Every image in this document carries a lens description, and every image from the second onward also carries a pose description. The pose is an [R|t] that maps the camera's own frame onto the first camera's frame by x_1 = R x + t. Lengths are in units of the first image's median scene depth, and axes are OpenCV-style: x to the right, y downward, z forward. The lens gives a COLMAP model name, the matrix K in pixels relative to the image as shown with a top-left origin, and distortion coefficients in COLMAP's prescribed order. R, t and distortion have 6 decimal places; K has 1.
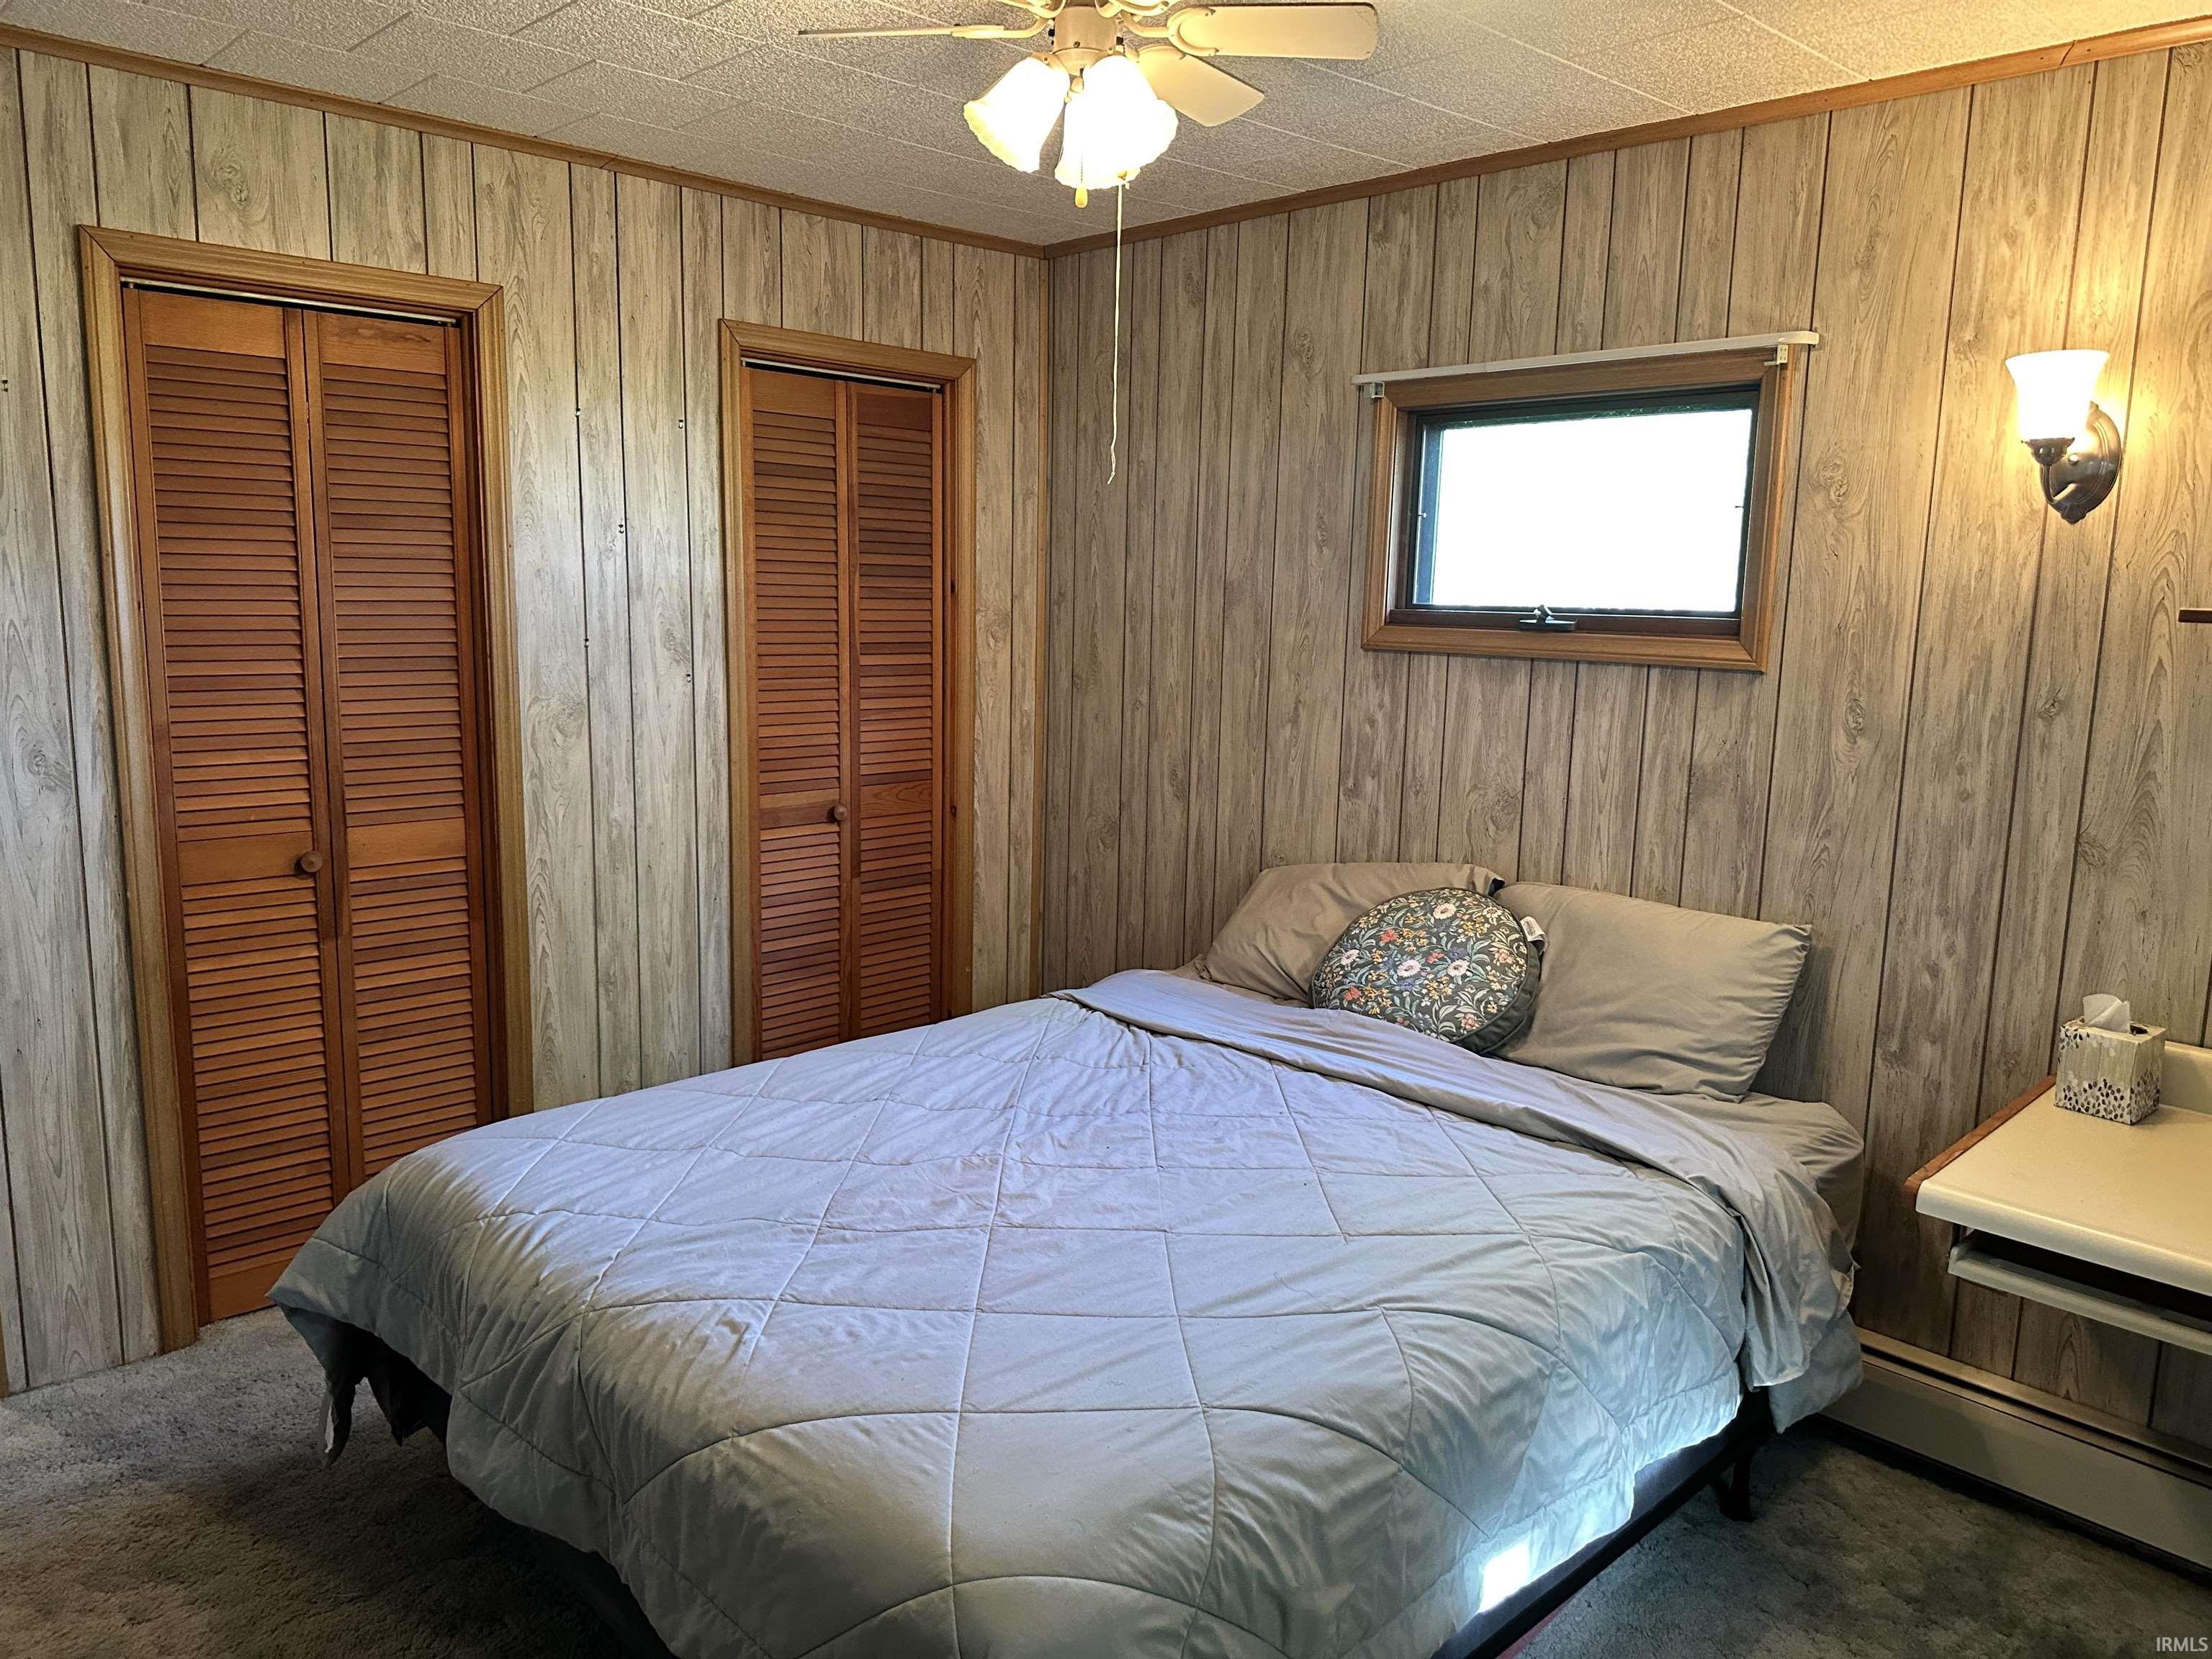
lens RADIAL K [[1541.1, 0, 1106.6], [0, 1541.1, 833.3], [0, 0, 1]] dist [0.077023, -0.118528]
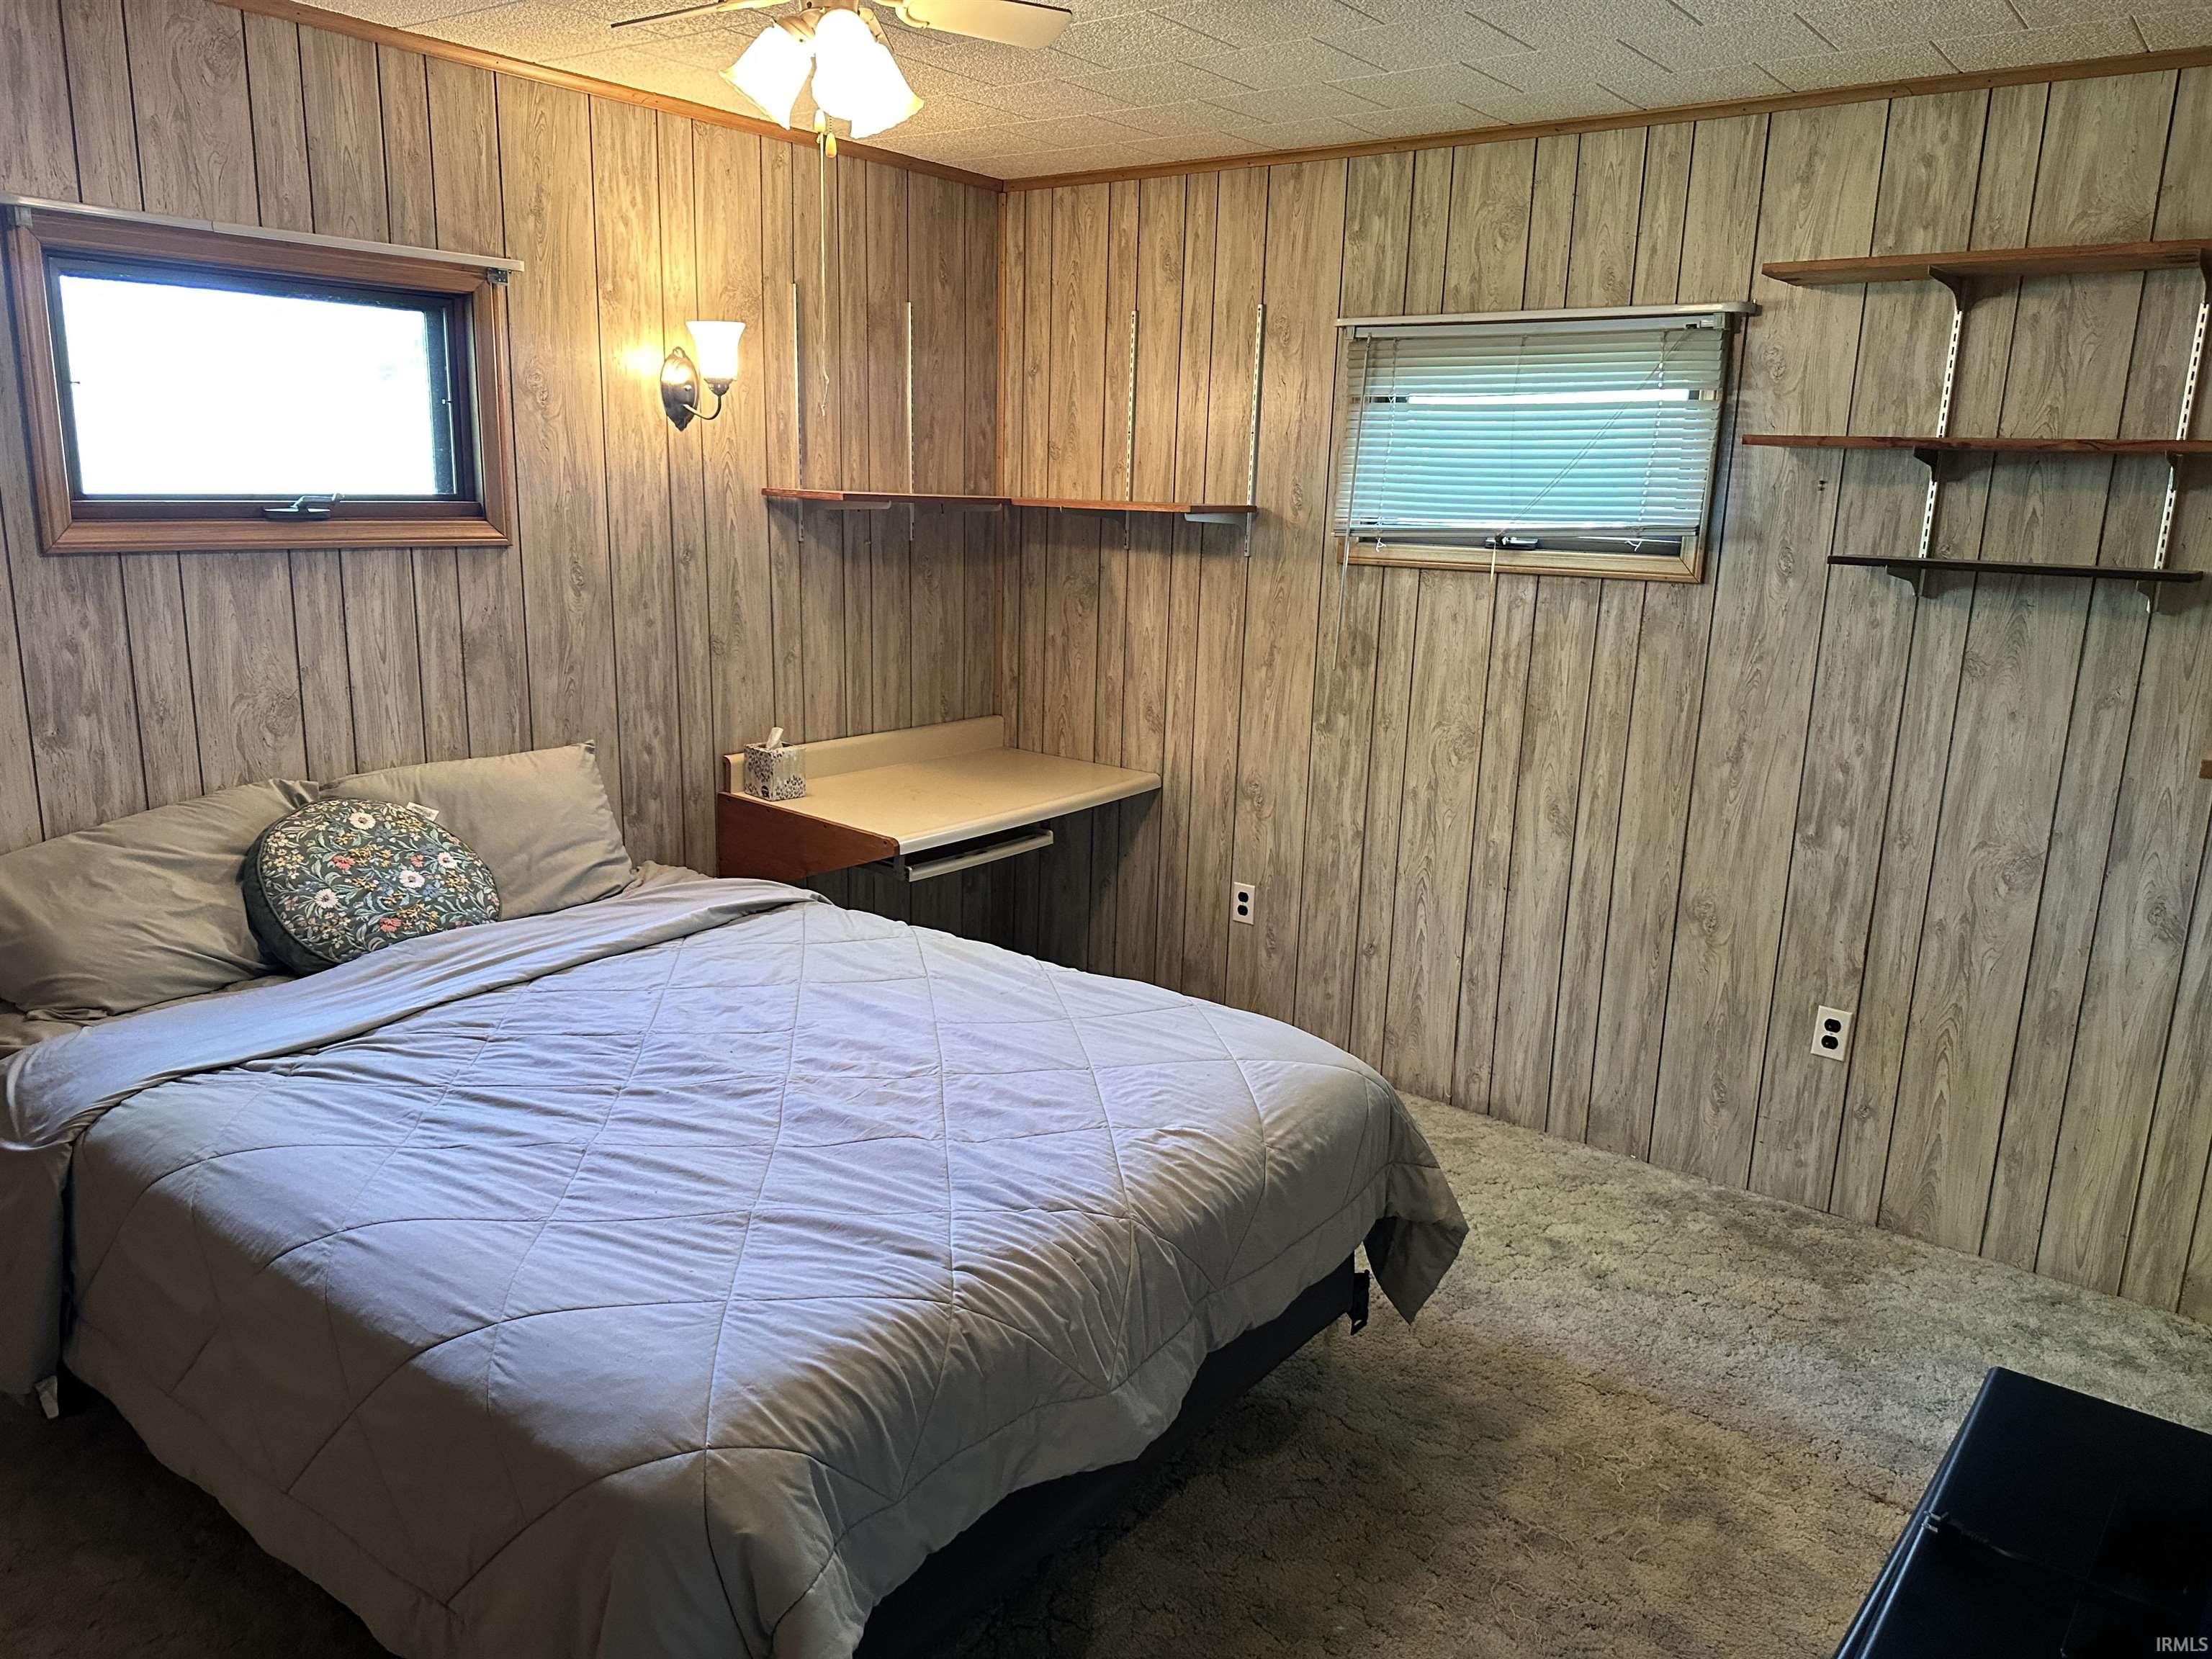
lens RADIAL K [[1541.1, 0, 1106.6], [0, 1541.1, 833.3], [0, 0, 1]] dist [0.077023, -0.118528]
pose [[-0.147590, -0.254274, 0.955804, -0.827844], [0.126131, 0.953658, 0.273179, -0.158177], [-0.980973, 0.160875, -0.108679, 0.698230]]
